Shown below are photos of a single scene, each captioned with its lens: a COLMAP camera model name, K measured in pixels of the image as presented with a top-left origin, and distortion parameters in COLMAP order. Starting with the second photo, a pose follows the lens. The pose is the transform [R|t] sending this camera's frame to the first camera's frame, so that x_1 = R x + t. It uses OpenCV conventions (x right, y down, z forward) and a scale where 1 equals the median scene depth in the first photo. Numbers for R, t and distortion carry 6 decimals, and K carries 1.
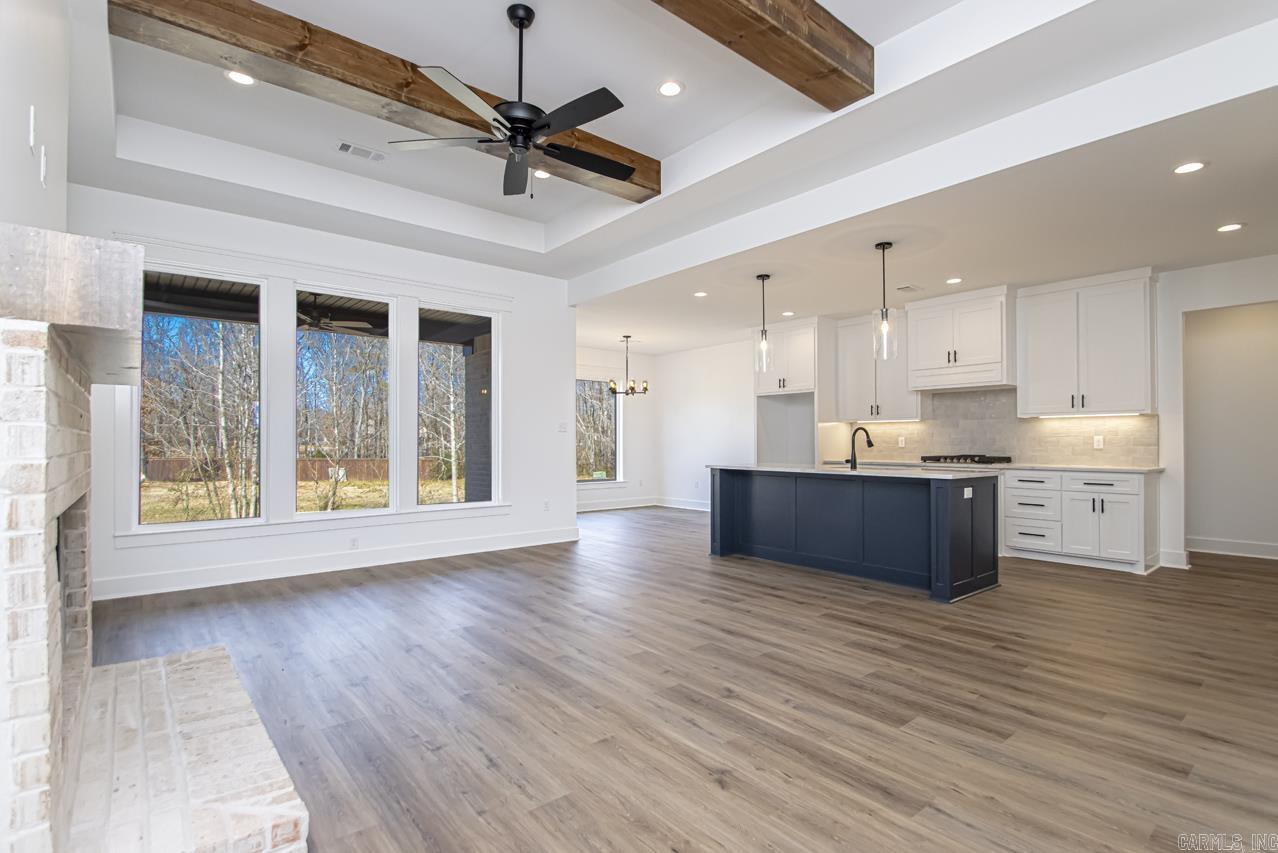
lens RADIAL K [[607.7, 0, 644.4], [0, 607.7, 439.7], [0, 0, 1]] dist [0.018115, -0.015811]
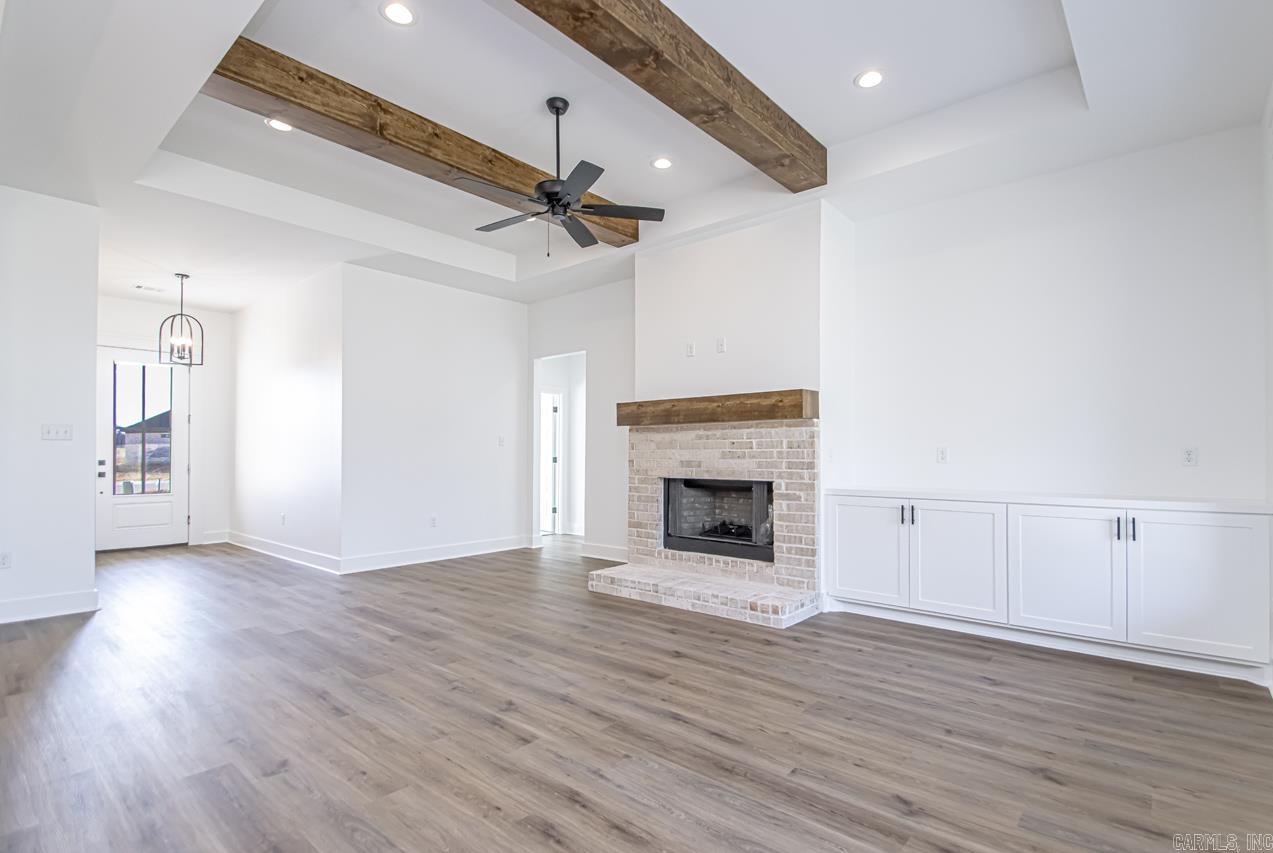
lens RADIAL K [[605.3, 0, 645.8], [0, 605.3, 463.4], [0, 0, 1]] dist [0.018115, -0.015811]
pose [[-0.986372, 0.006523, -0.164401, -0.125102], [0.005007, 0.999941, 0.009634, 0.005529], [0.164455, 0.008679, -0.986346, 1.540543]]
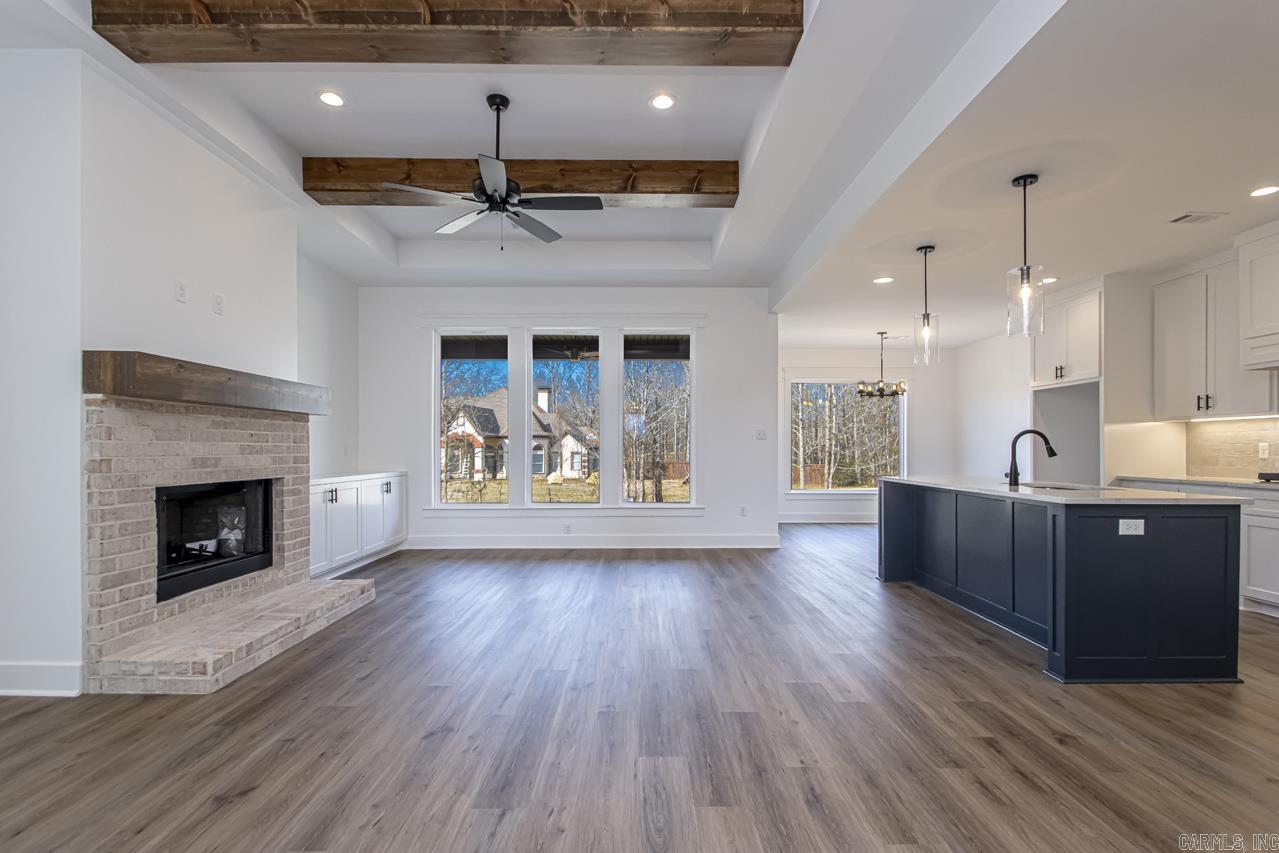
lens RADIAL K [[608.2, 0, 642.1], [0, 608.2, 452.4], [0, 0, 1]] dist [0.018115, -0.015811]
pose [[0.774211, 0.004367, -0.632912, 0.554234], [0.001273, 0.999963, 0.008457, -0.000206], [0.632926, -0.007353, 0.774177, 0.157048]]
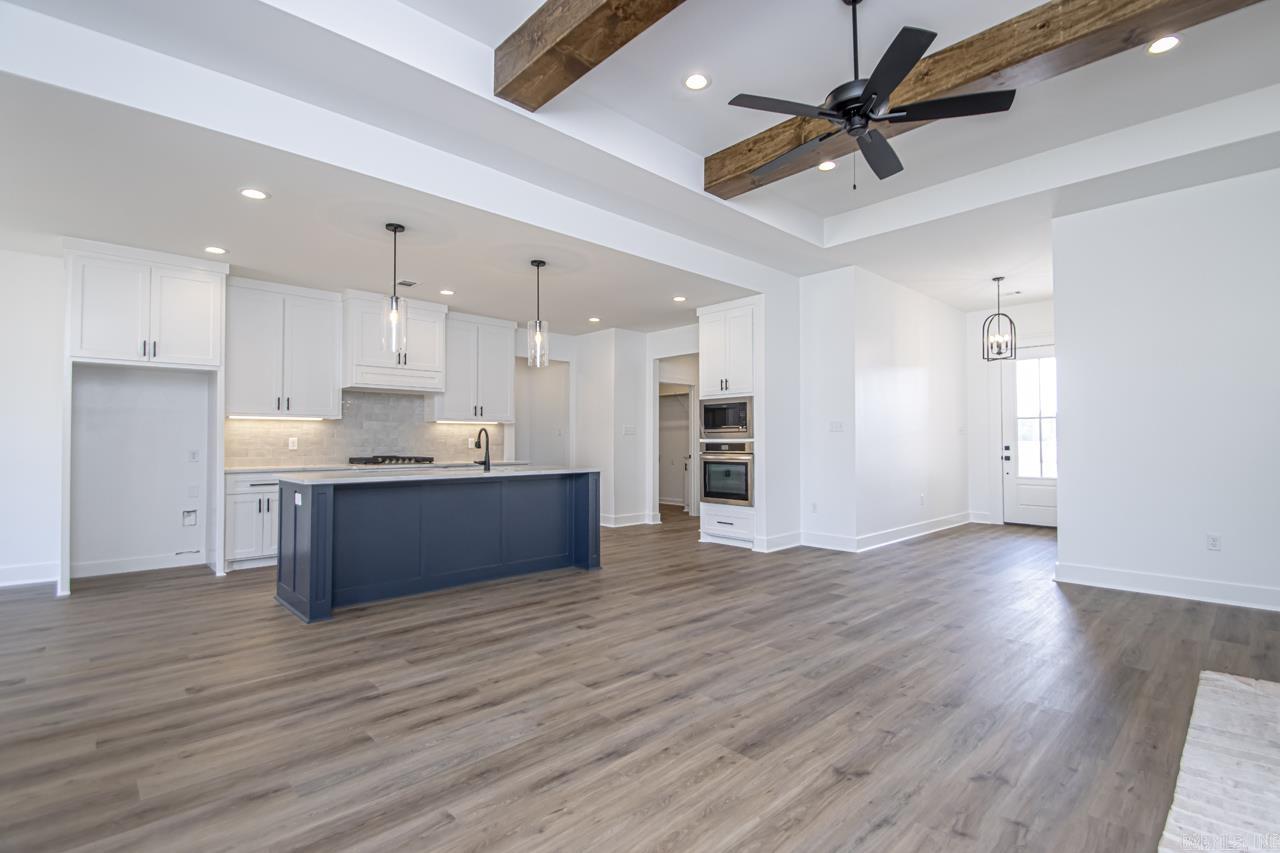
lens RADIAL K [[608.7, 0, 649.1], [0, 608.7, 427.2], [0, 0, 1]] dist [0.018115, -0.015811]
pose [[-0.064999, 0.025747, 0.997553, -0.774896], [-0.004206, 0.999651, -0.026076, 0.003213], [-0.997876, -0.005891, -0.064868, 0.959288]]
